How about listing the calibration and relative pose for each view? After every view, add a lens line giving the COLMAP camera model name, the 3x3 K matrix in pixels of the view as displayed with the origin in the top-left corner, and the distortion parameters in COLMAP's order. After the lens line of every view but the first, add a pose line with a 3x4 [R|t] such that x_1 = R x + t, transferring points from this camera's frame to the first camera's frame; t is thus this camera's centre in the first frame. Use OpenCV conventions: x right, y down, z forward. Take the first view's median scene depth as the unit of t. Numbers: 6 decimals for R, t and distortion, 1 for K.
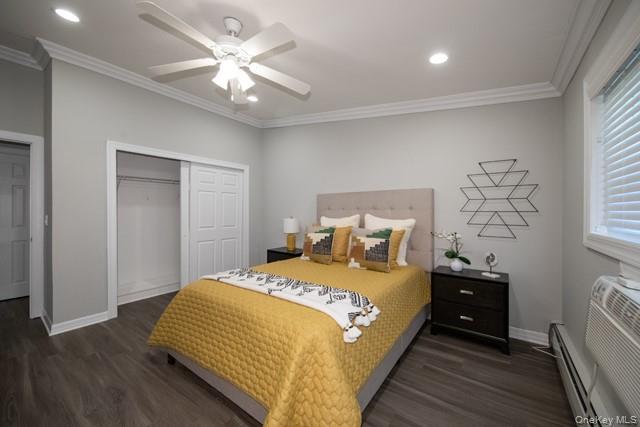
lens RADIAL K [[248.7, 0, 320.0], [0, 248.7, 213.5], [0, 0, 1]] dist [0.000727, -0.000036]
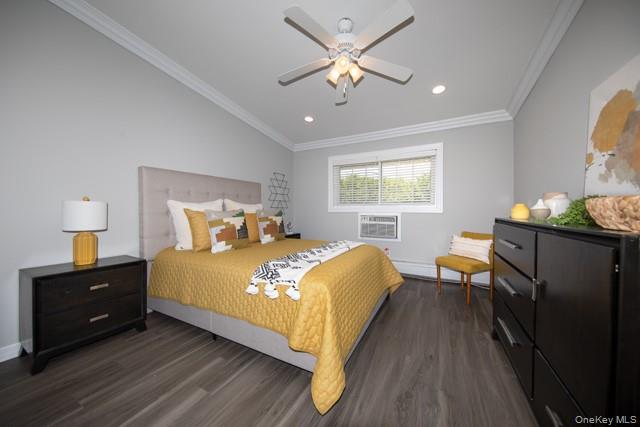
lens RADIAL K [[222.6, 0, 322.0], [0, 222.6, 211.8], [0, 0, 1]] dist [0.000475, 0.000028]
pose [[-0.143025, -0.011692, 0.989650, -0.979267], [0.002598, 0.999922, 0.012188, 0.055275], [-0.989716, 0.004314, -0.142984, 0.896376]]
